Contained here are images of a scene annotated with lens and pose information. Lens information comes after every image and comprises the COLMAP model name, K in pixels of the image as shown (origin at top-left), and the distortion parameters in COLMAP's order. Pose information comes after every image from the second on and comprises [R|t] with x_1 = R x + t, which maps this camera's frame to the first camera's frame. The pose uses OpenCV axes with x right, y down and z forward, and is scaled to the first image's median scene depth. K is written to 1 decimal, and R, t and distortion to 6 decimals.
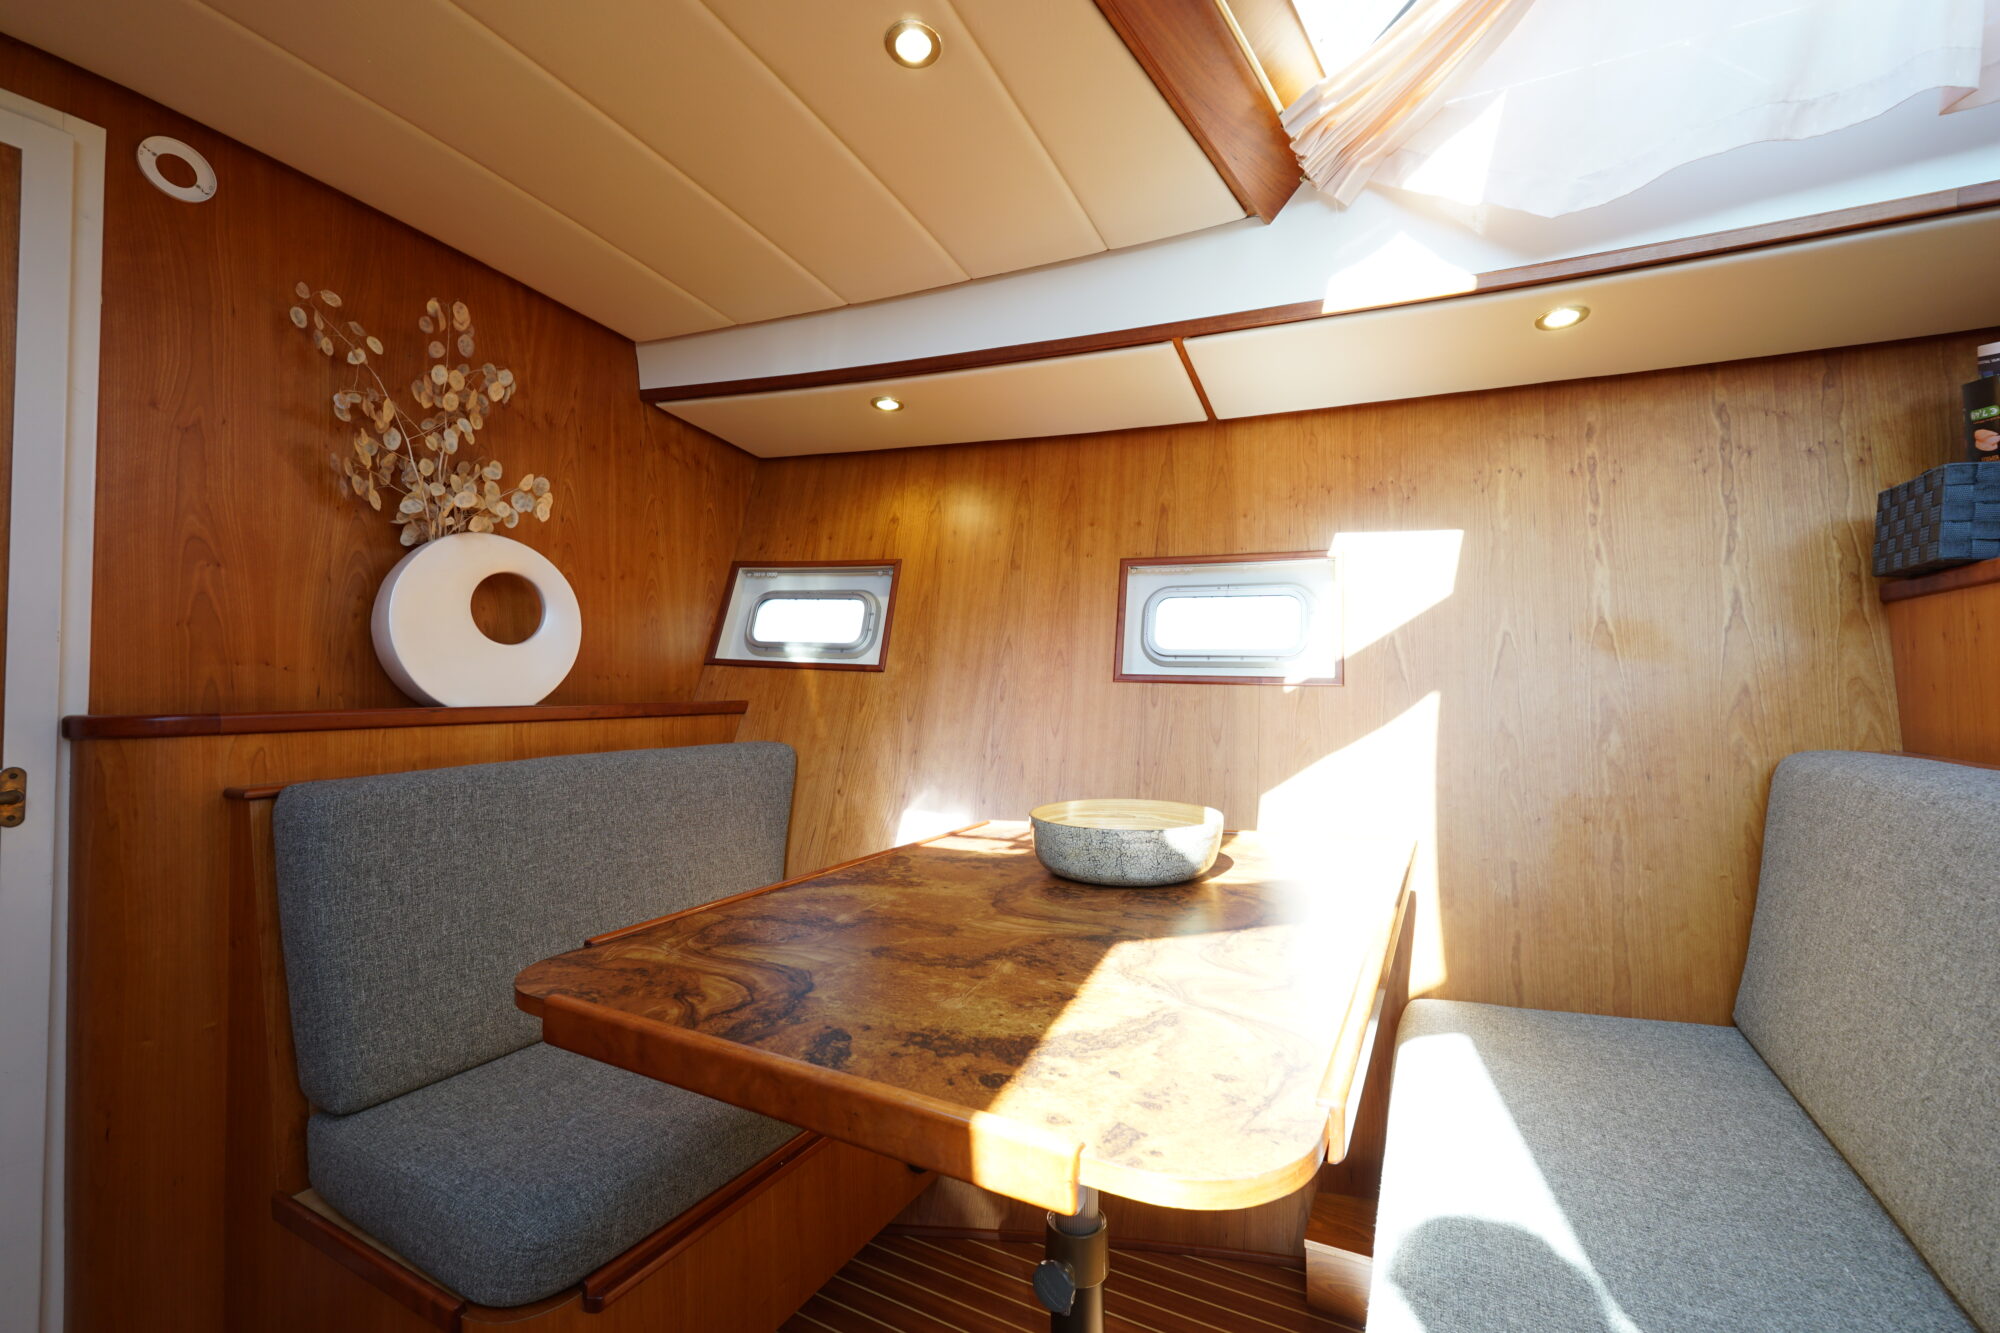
lens RADIAL K [[842.2, 0, 994.8], [0, 842.2, 668.9], [0, 0, 1]] dist [-0.017007, 0.007328]
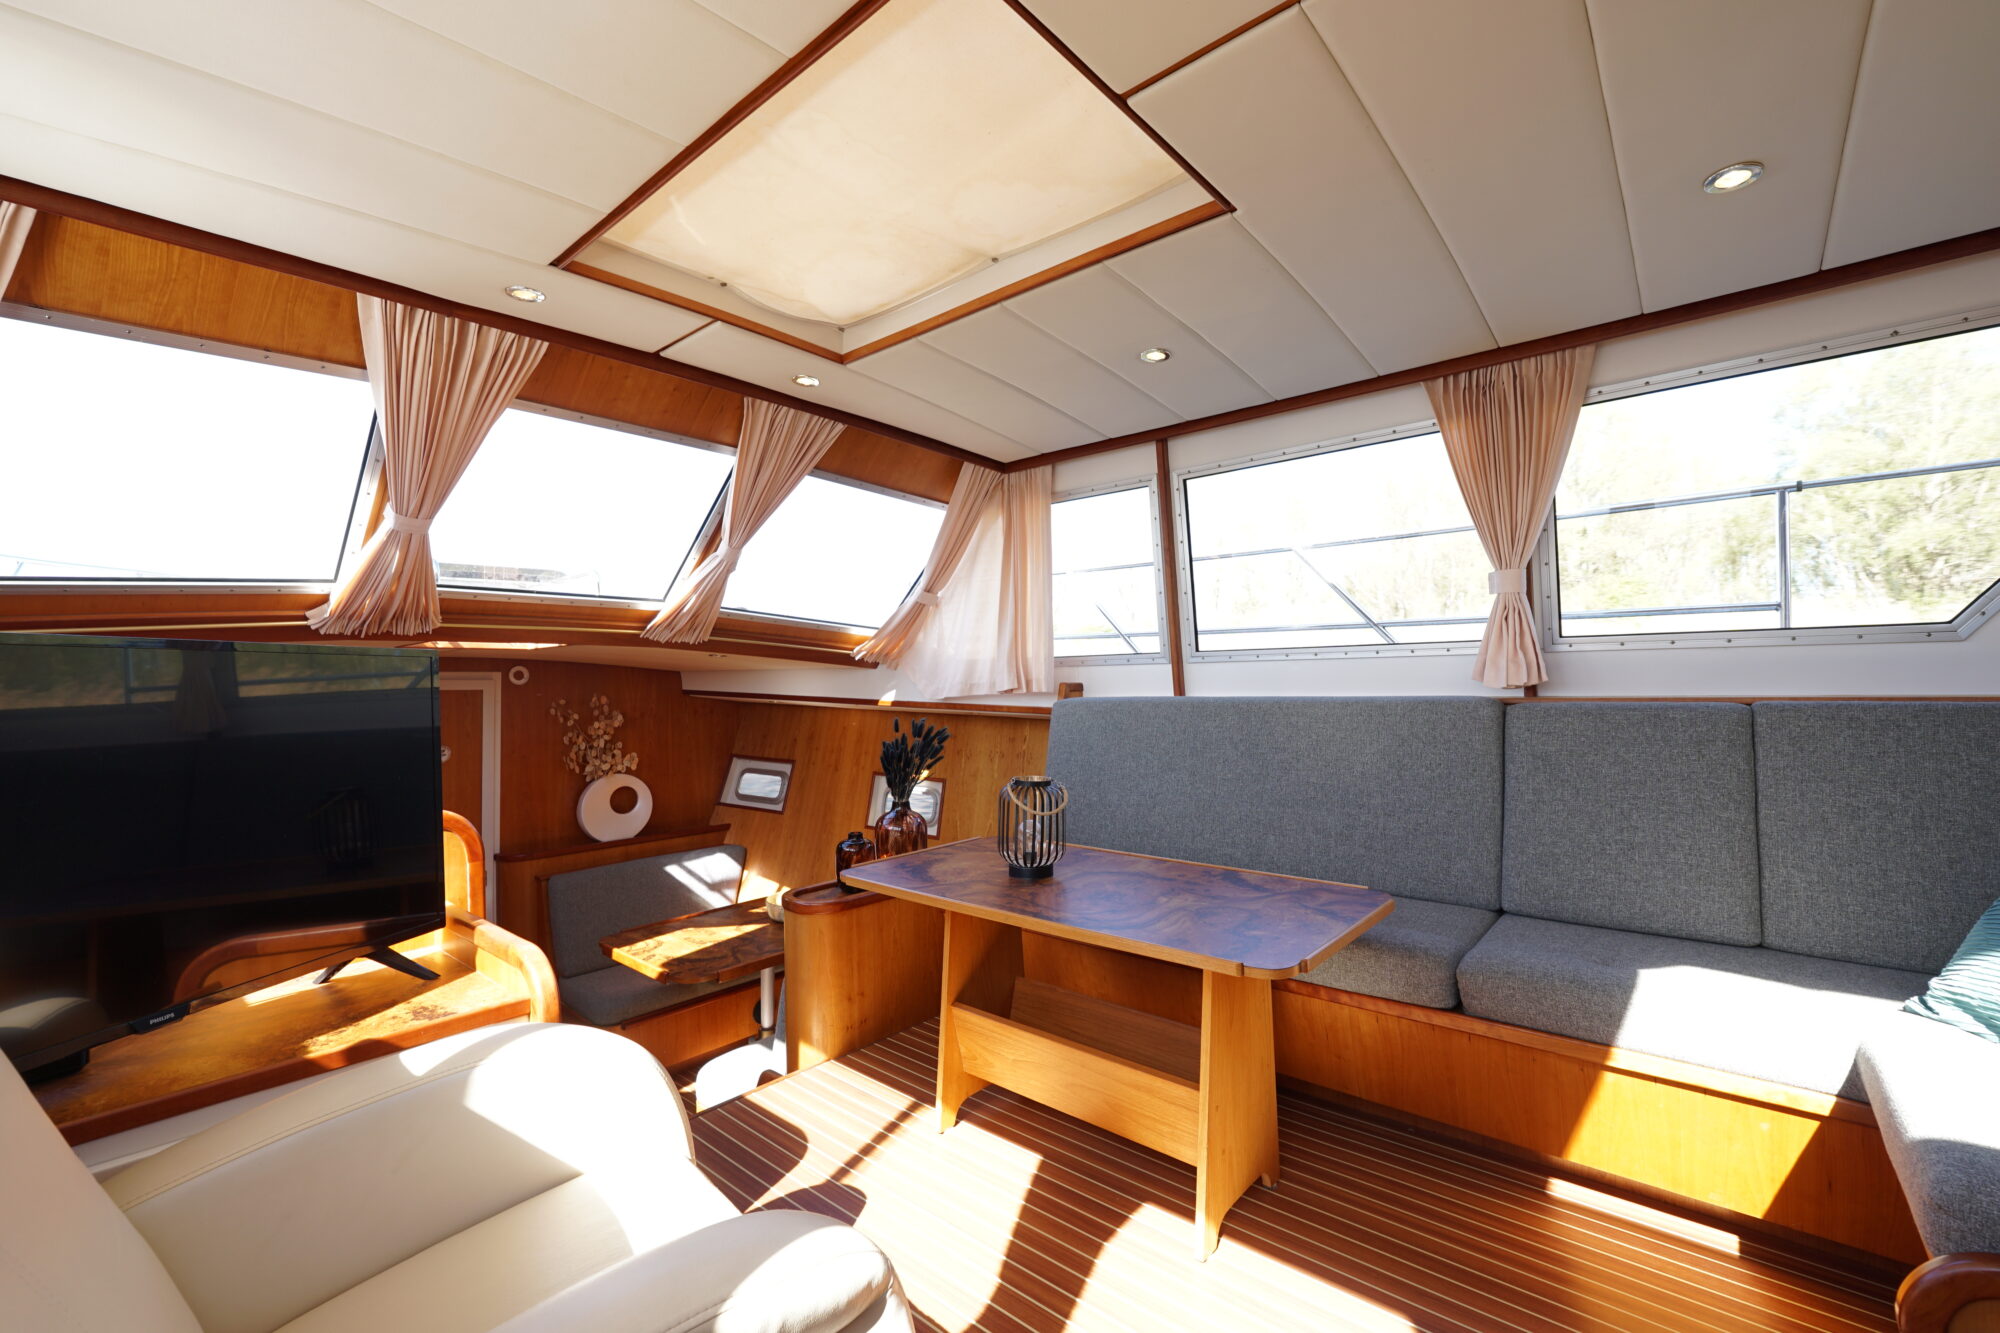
lens RADIAL K [[842.2, 0, 994.8], [0, 842.2, 668.9], [0, 0, 1]] dist [-0.017007, 0.007328]
pose [[0.975686, -0.009875, -0.218949, 1.277269], [0.011876, 0.999899, 0.007823, -0.554039], [0.218850, -0.010233, 0.975705, -1.473917]]
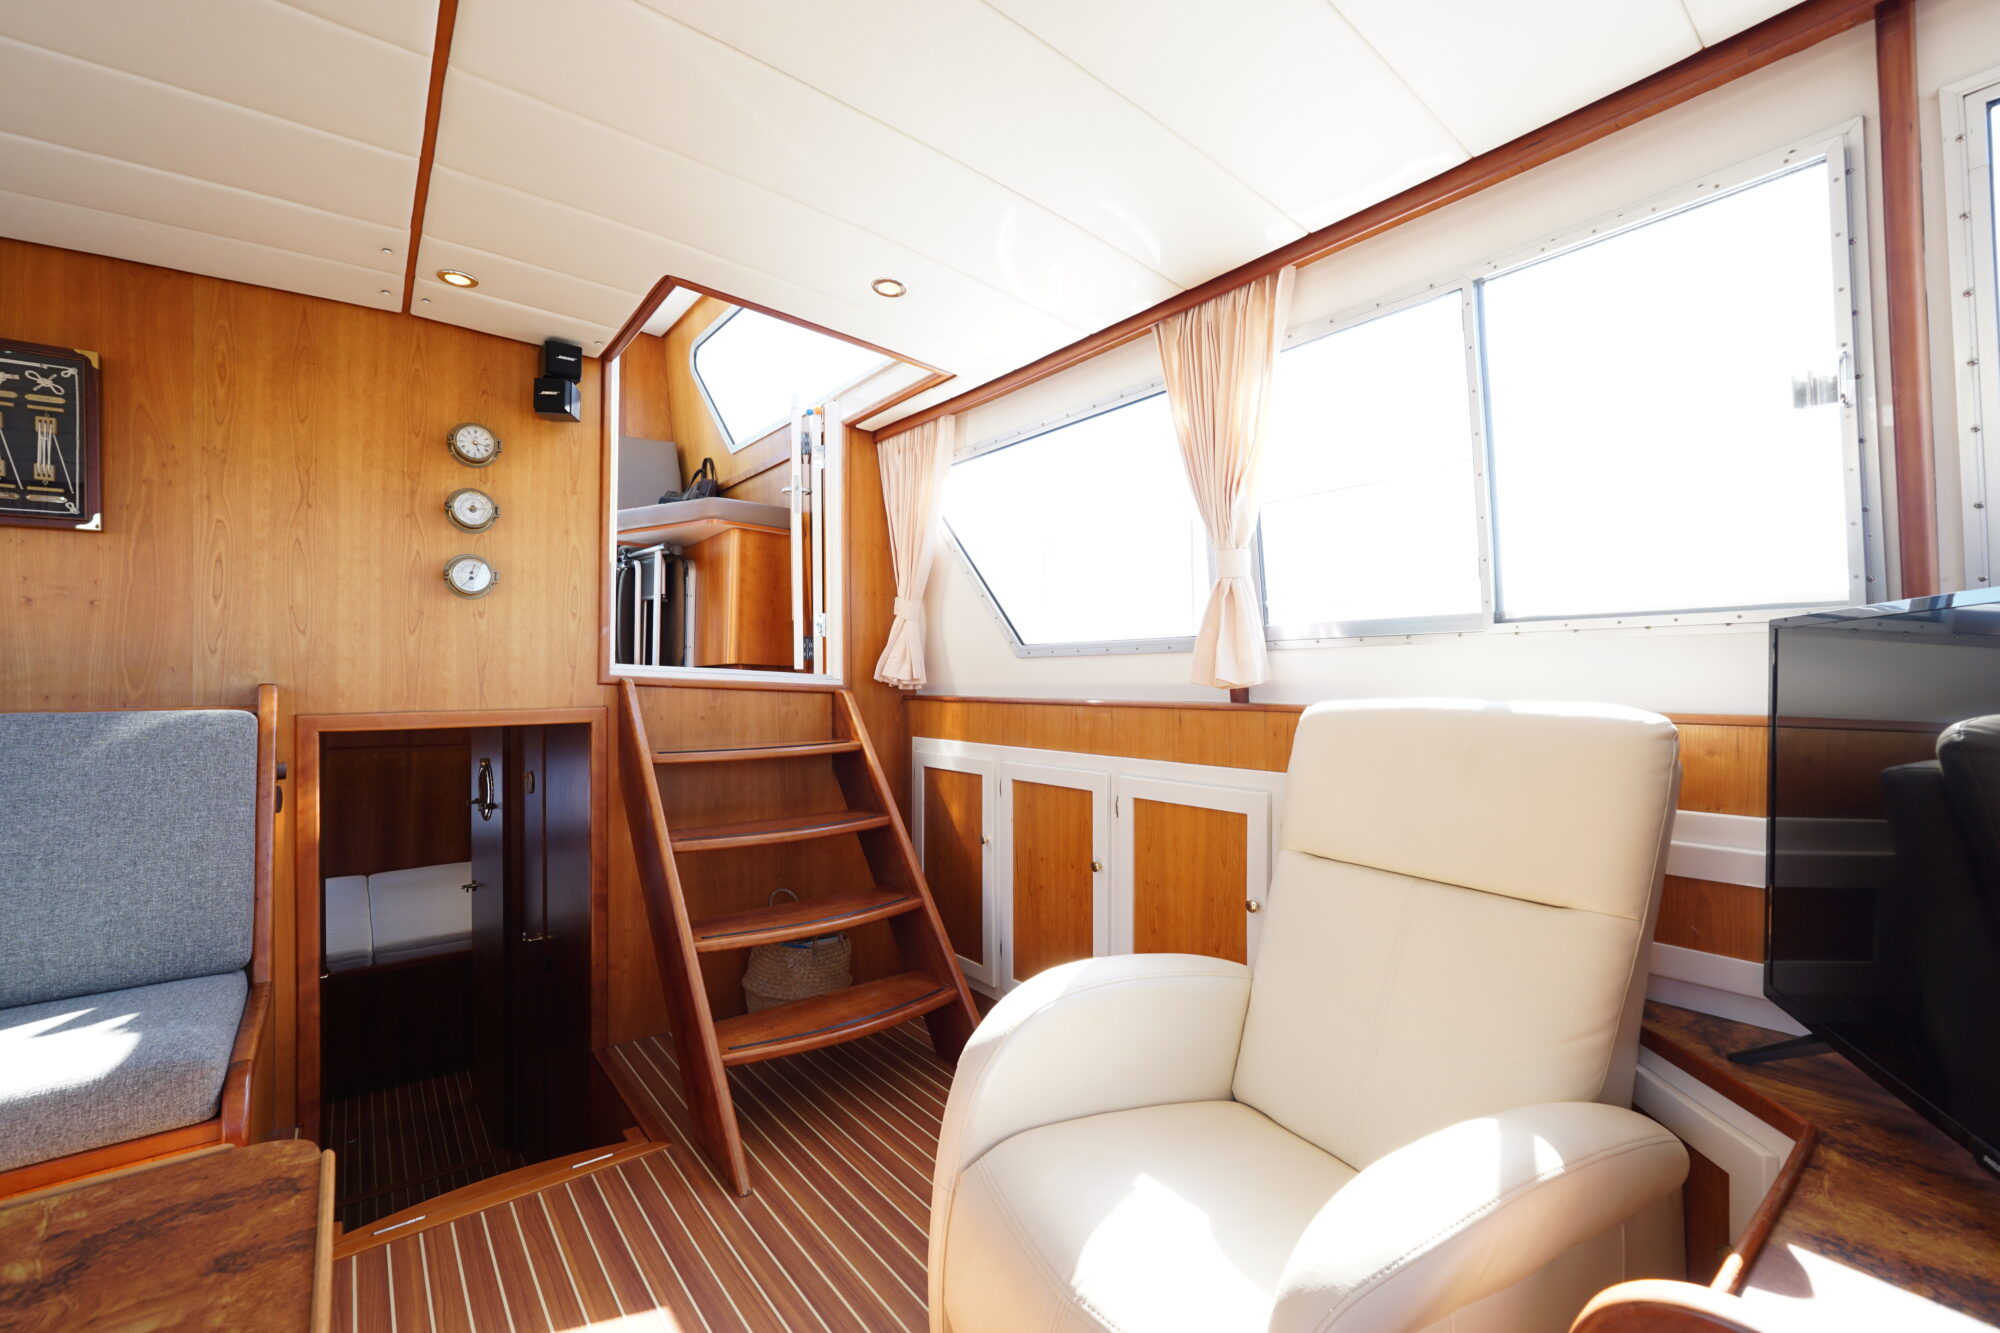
lens RADIAL K [[842.2, 0, 994.8], [0, 842.2, 668.9], [0, 0, 1]] dist [-0.017007, 0.007328]
pose [[-0.915112, 0.016857, 0.402848, 0.732067], [0.002700, 0.999360, -0.035683, -0.521259], [-0.403191, -0.031566, -0.914571, -0.250997]]
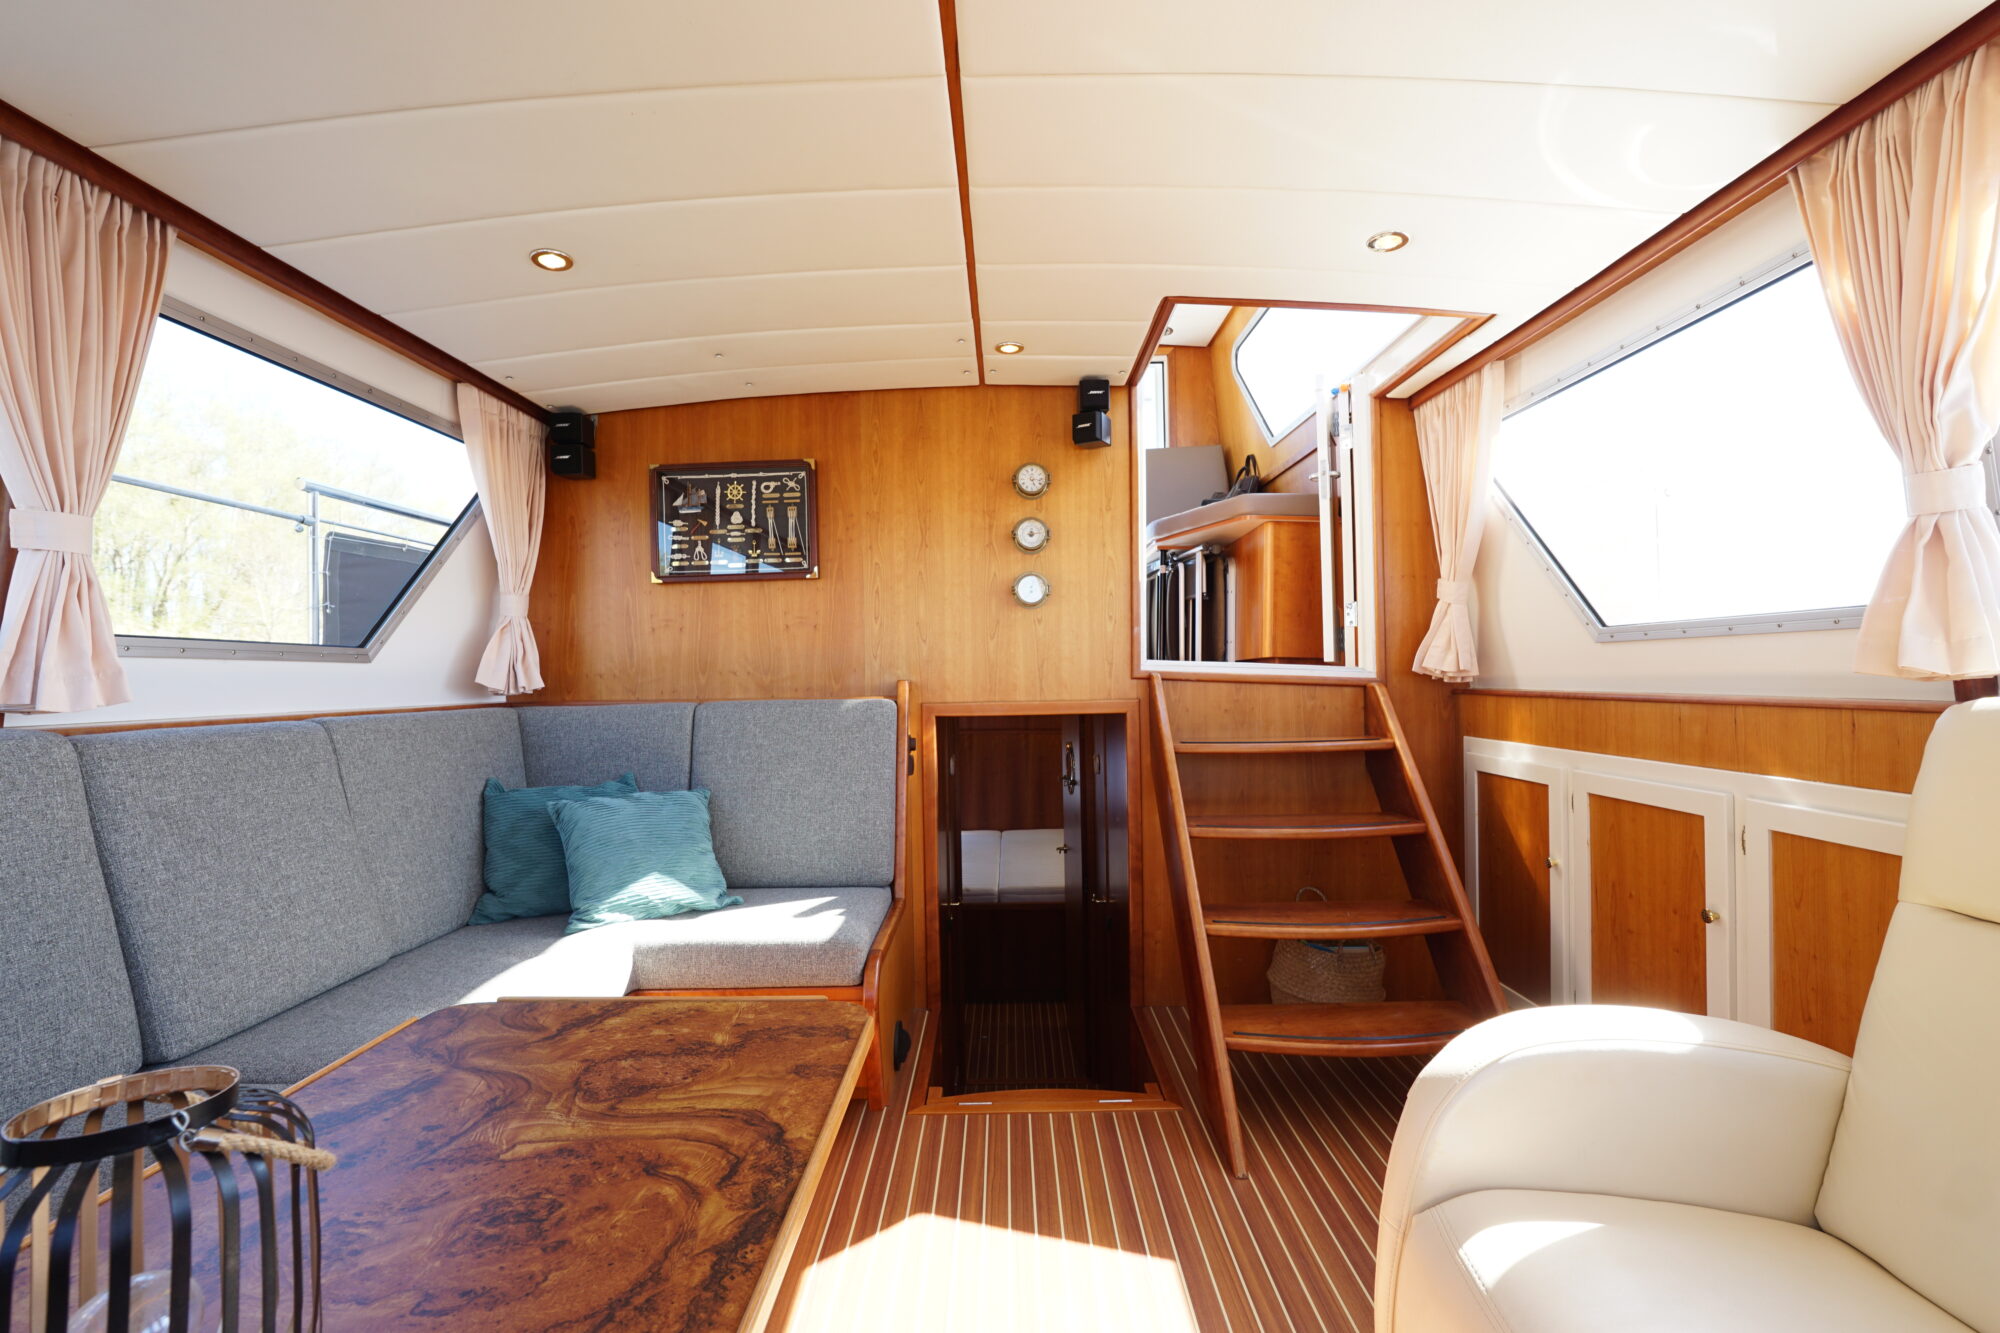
lens RADIAL K [[842.2, 0, 994.8], [0, 842.2, 668.9], [0, 0, 1]] dist [-0.017007, 0.007328]
pose [[-0.464223, 0.023417, 0.885409, 0.627065], [-0.002352, 0.999614, -0.027671, -0.521880], [-0.885715, -0.014928, -0.463989, -0.322817]]
